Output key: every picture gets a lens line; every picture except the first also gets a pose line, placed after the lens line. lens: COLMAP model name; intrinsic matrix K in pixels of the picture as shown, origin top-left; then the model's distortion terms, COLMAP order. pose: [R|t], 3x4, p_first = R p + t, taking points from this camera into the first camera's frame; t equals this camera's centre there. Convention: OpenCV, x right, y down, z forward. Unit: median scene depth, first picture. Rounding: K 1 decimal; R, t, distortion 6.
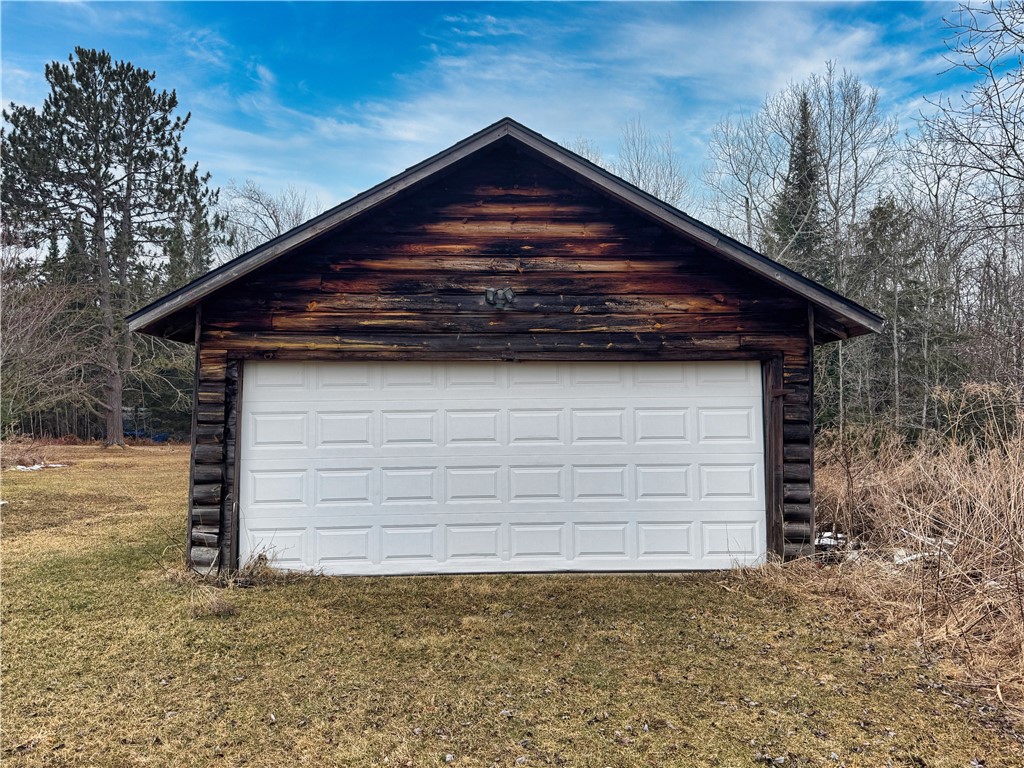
lens RADIAL K [[723.6, 0, 504.3], [0, 723.6, 382.8], [0, 0, 1]] dist [0.099274, -0.136163]
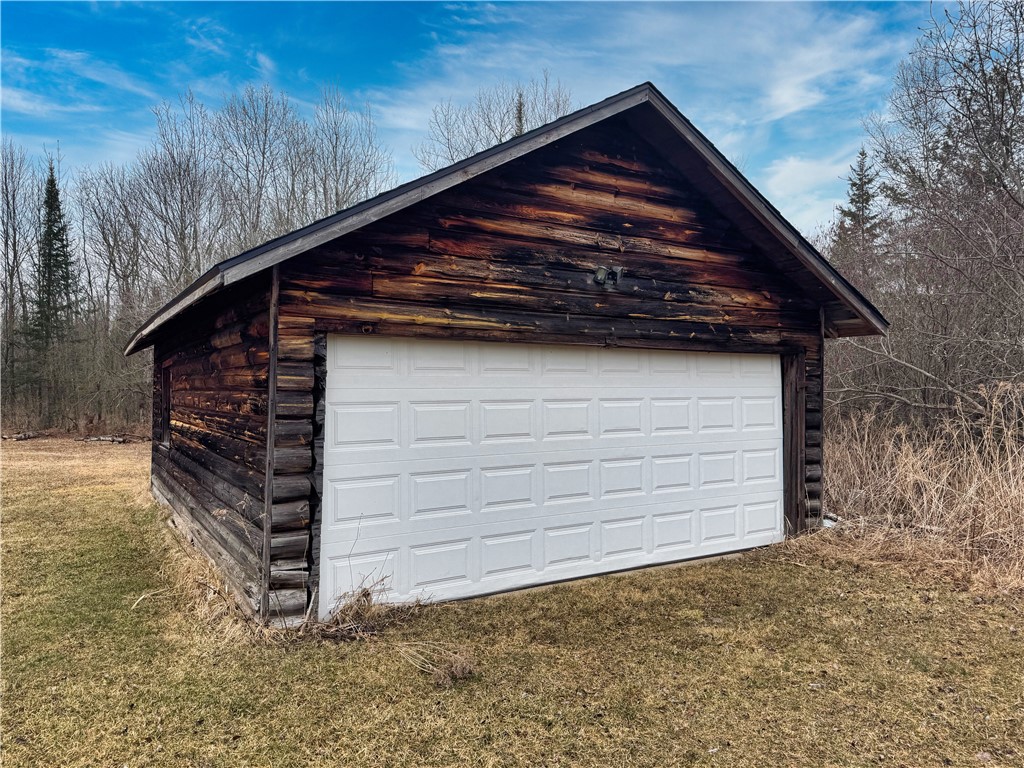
lens RADIAL K [[723.6, 0, 504.3], [0, 723.6, 382.8], [0, 0, 1]] dist [0.099274, -0.136163]
pose [[0.860997, 0.011339, 0.508484, -0.580001], [-0.031919, 0.998985, 0.031770, -0.009564], [-0.507608, -0.043584, 0.860485, 0.270619]]
